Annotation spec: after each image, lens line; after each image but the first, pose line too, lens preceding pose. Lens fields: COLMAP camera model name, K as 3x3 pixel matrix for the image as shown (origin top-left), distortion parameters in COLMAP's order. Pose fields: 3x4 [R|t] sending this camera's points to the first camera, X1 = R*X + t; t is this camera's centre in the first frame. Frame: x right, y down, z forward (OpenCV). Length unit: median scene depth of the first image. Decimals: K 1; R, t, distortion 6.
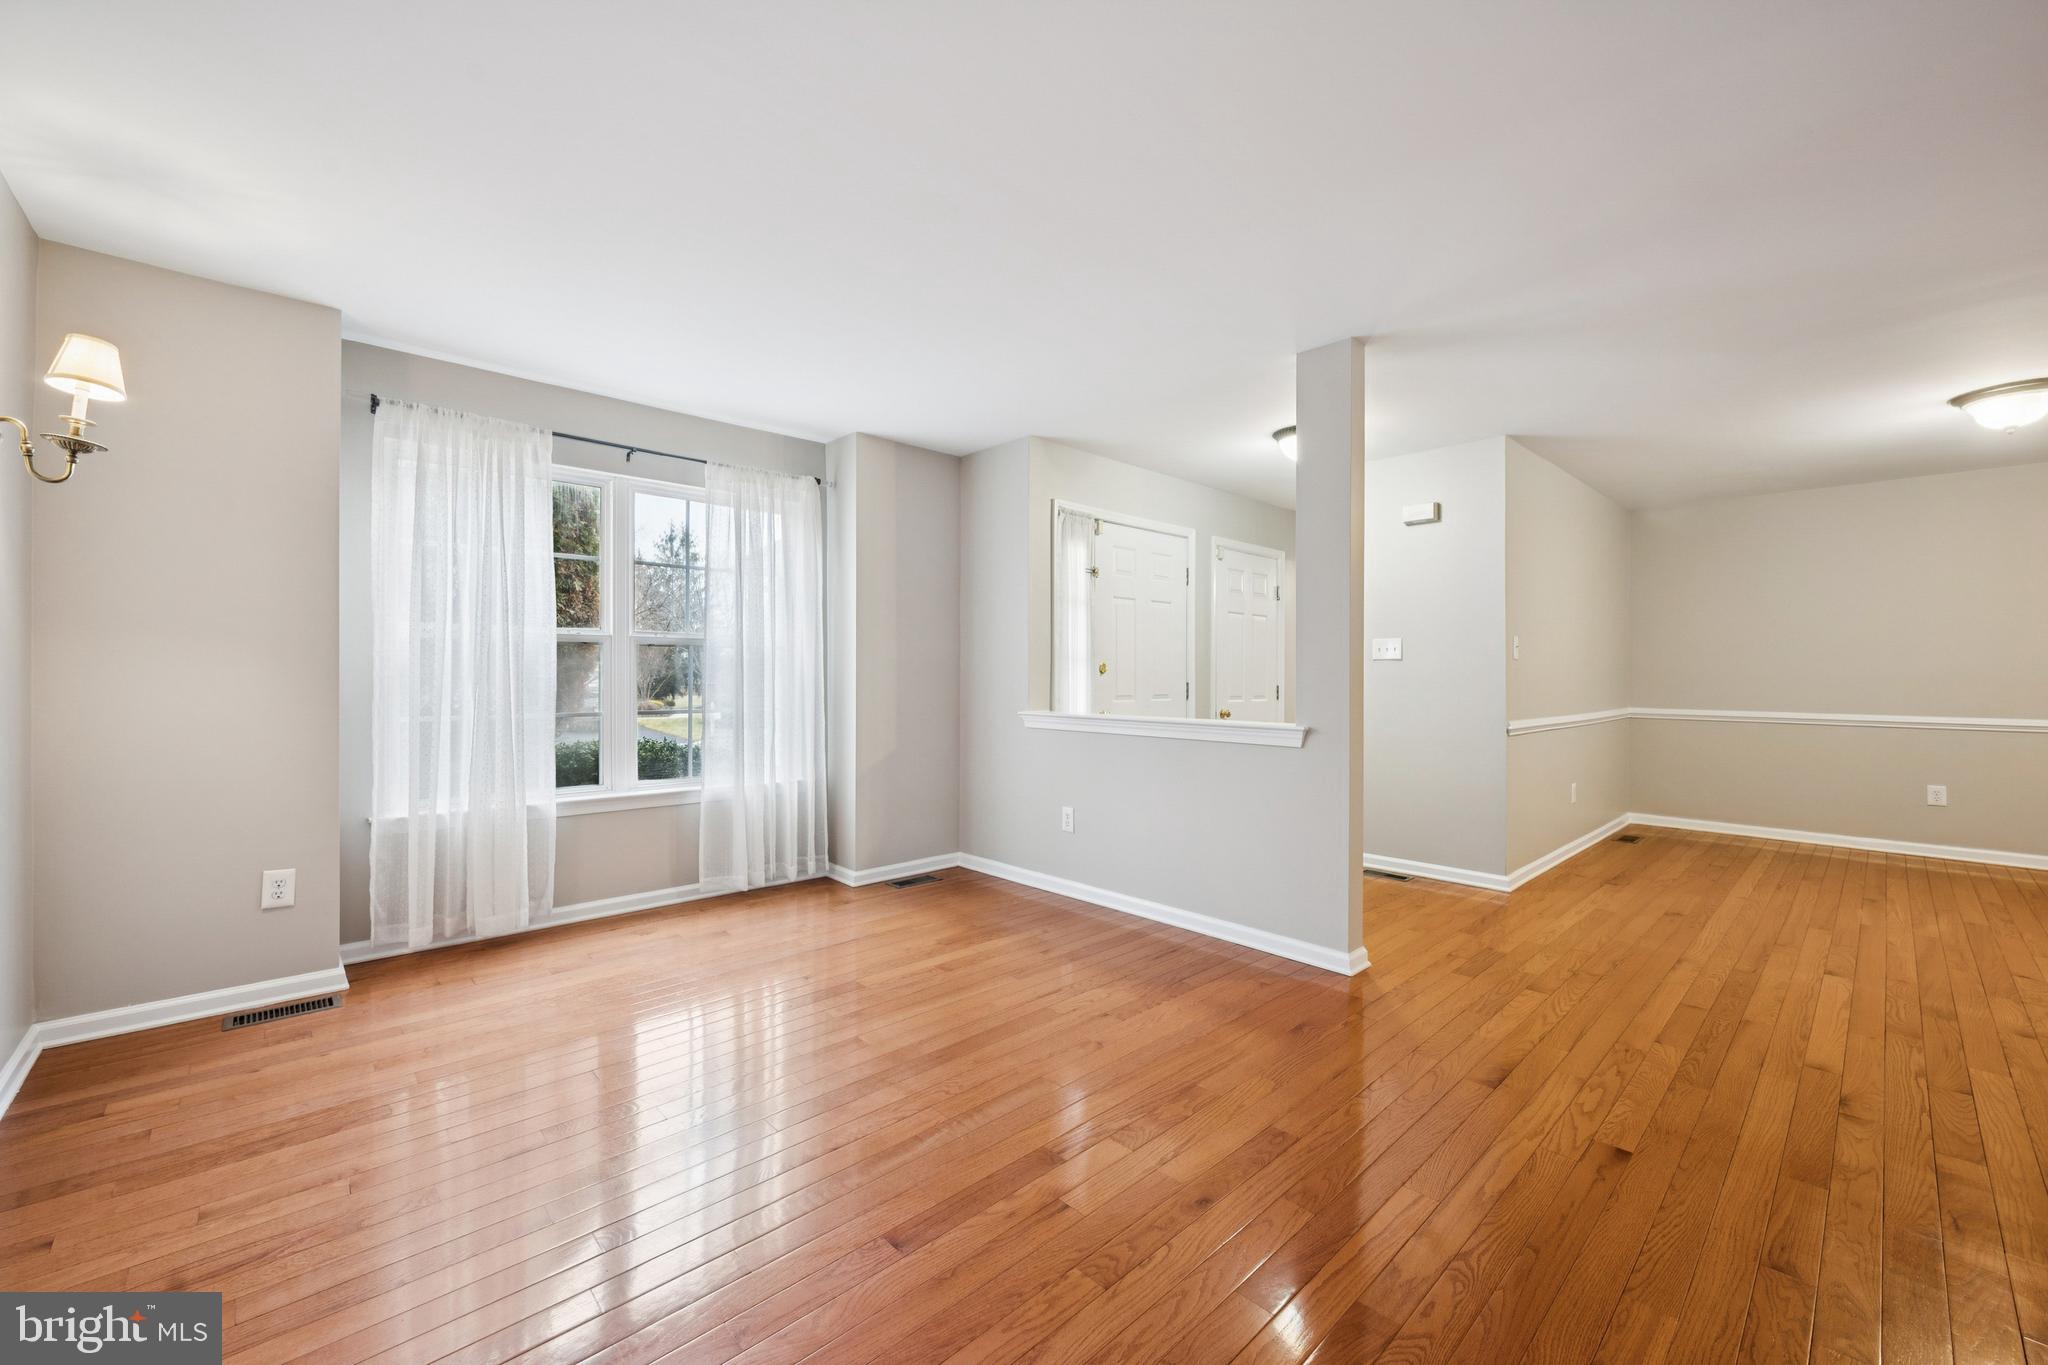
lens RADIAL K [[824.2, 0, 1037.4], [0, 824.2, 678.2], [0, 0, 1]] dist [0.000620, 0.001214]
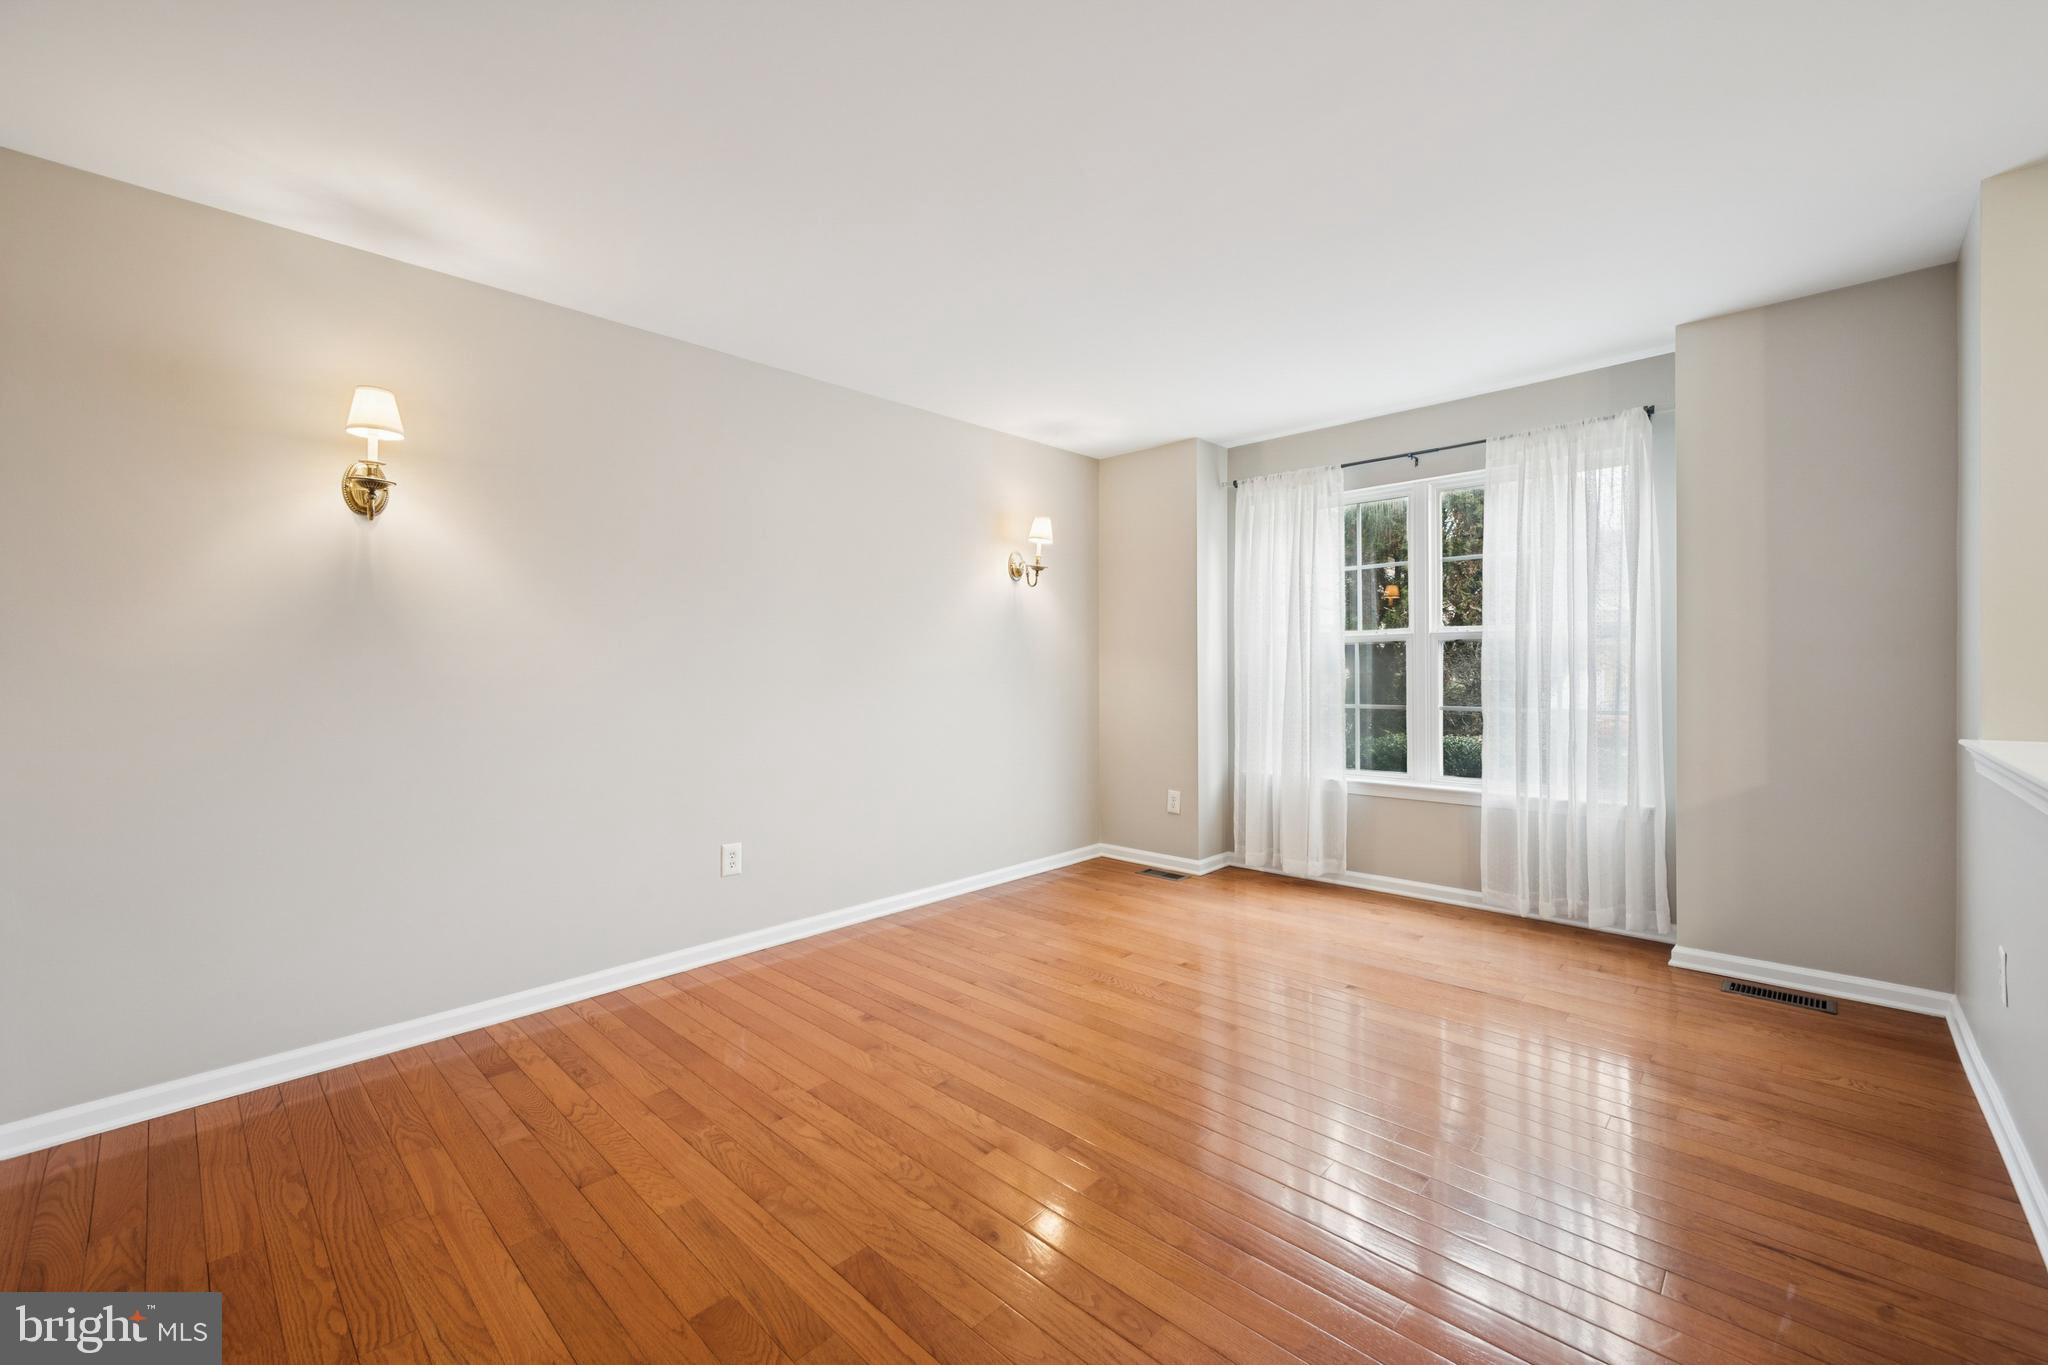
lens RADIAL K [[824.2, 0, 1027.7], [0, 824.2, 679.5], [0, 0, 1]] dist [0.000620, 0.001214]
pose [[0.047707, 0.007972, -0.998830, 0.528982], [0.004770, 0.999955, 0.008208, -0.004240], [0.998850, -0.005156, 0.047667, 0.463453]]
